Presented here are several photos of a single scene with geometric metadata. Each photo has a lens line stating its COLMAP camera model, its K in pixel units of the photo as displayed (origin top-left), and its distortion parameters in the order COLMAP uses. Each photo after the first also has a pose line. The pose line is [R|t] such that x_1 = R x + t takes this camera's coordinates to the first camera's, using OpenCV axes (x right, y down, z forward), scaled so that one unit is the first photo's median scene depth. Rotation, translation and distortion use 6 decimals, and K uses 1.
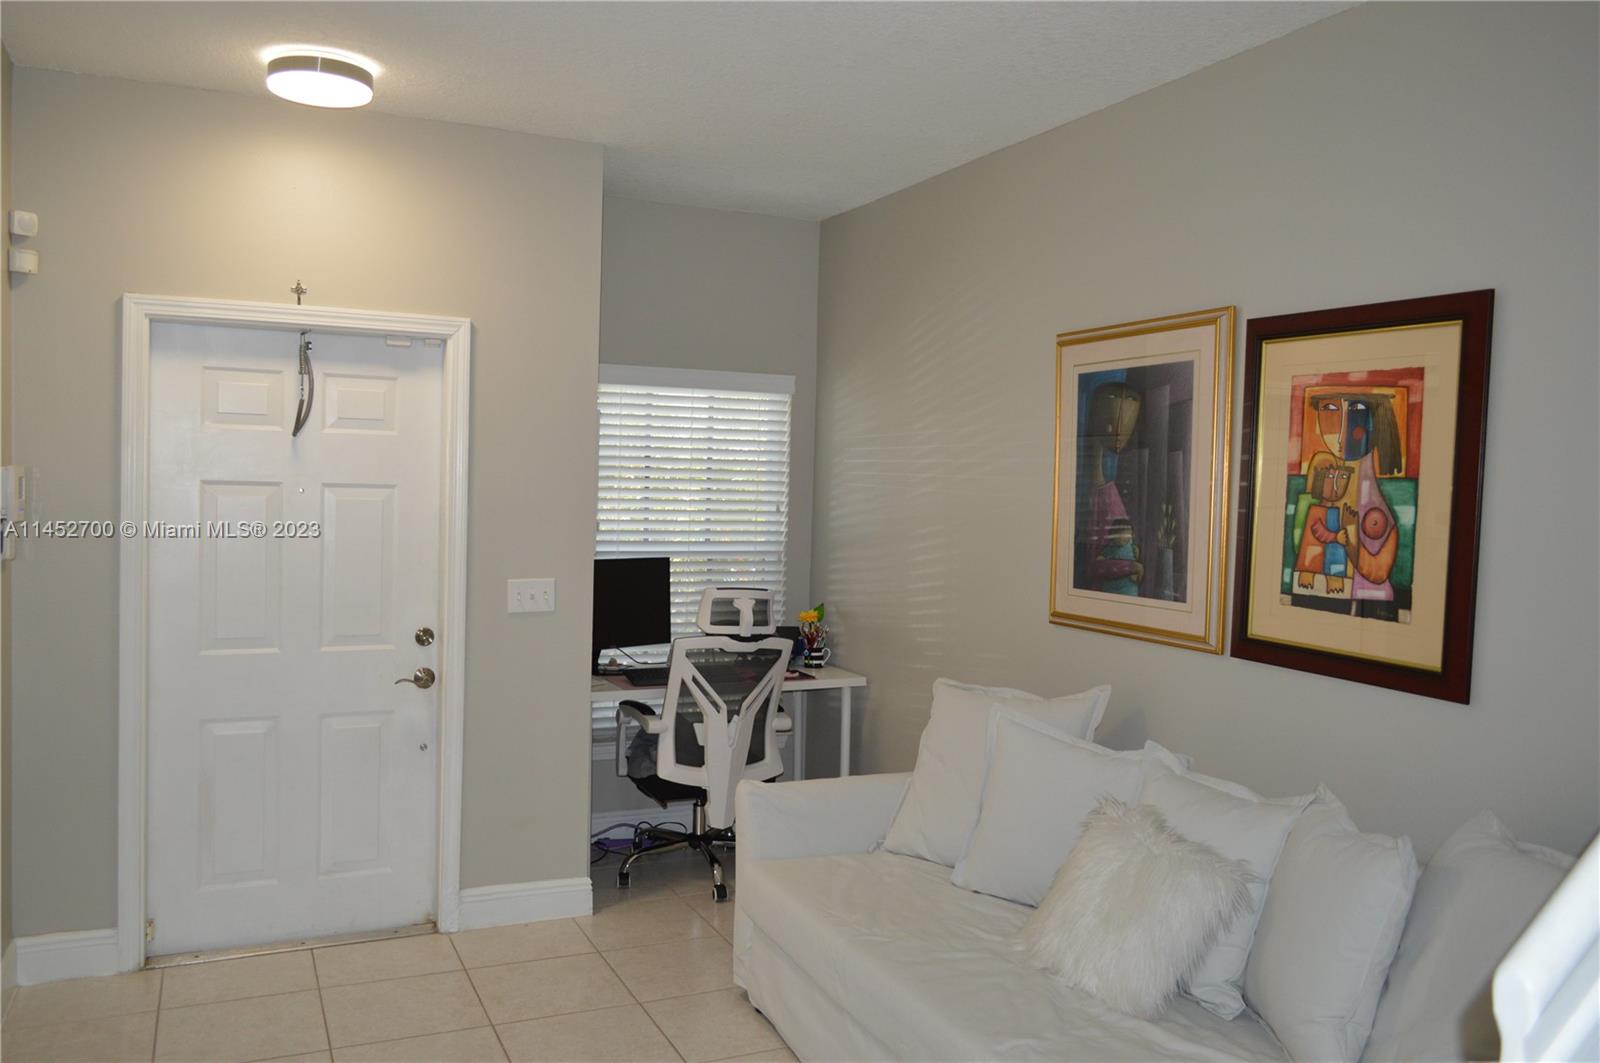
lens RADIAL K [[1257.1, 0, 794.4], [0, 1257.1, 534.3], [0, 0, 1]] dist [-0.013909, 0.005163]
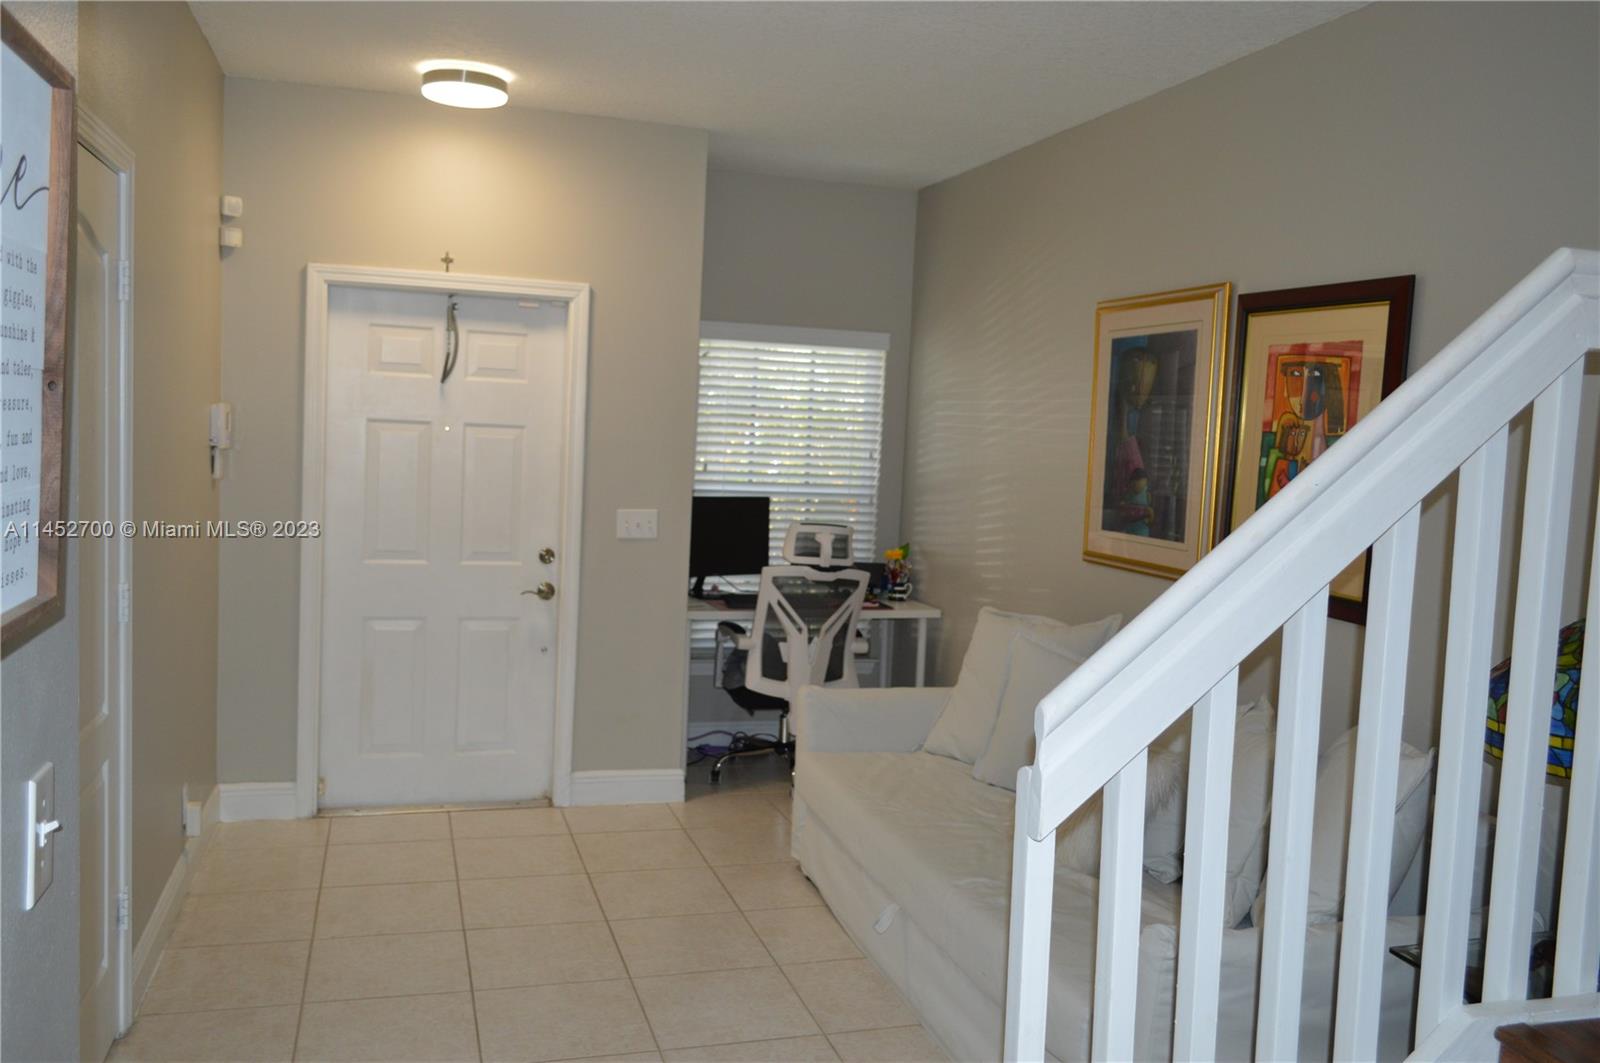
lens RADIAL K [[1302.7, 0, 800.0], [0, 1302.7, 531.5], [0, 0, 1]] dist [-0.012401, 0.000654]
pose [[0.991444, 0.030399, -0.126944, 0.096484], [-0.026108, 0.999034, 0.035334, 0.009793], [0.127895, -0.031717, 0.991280, -0.180163]]
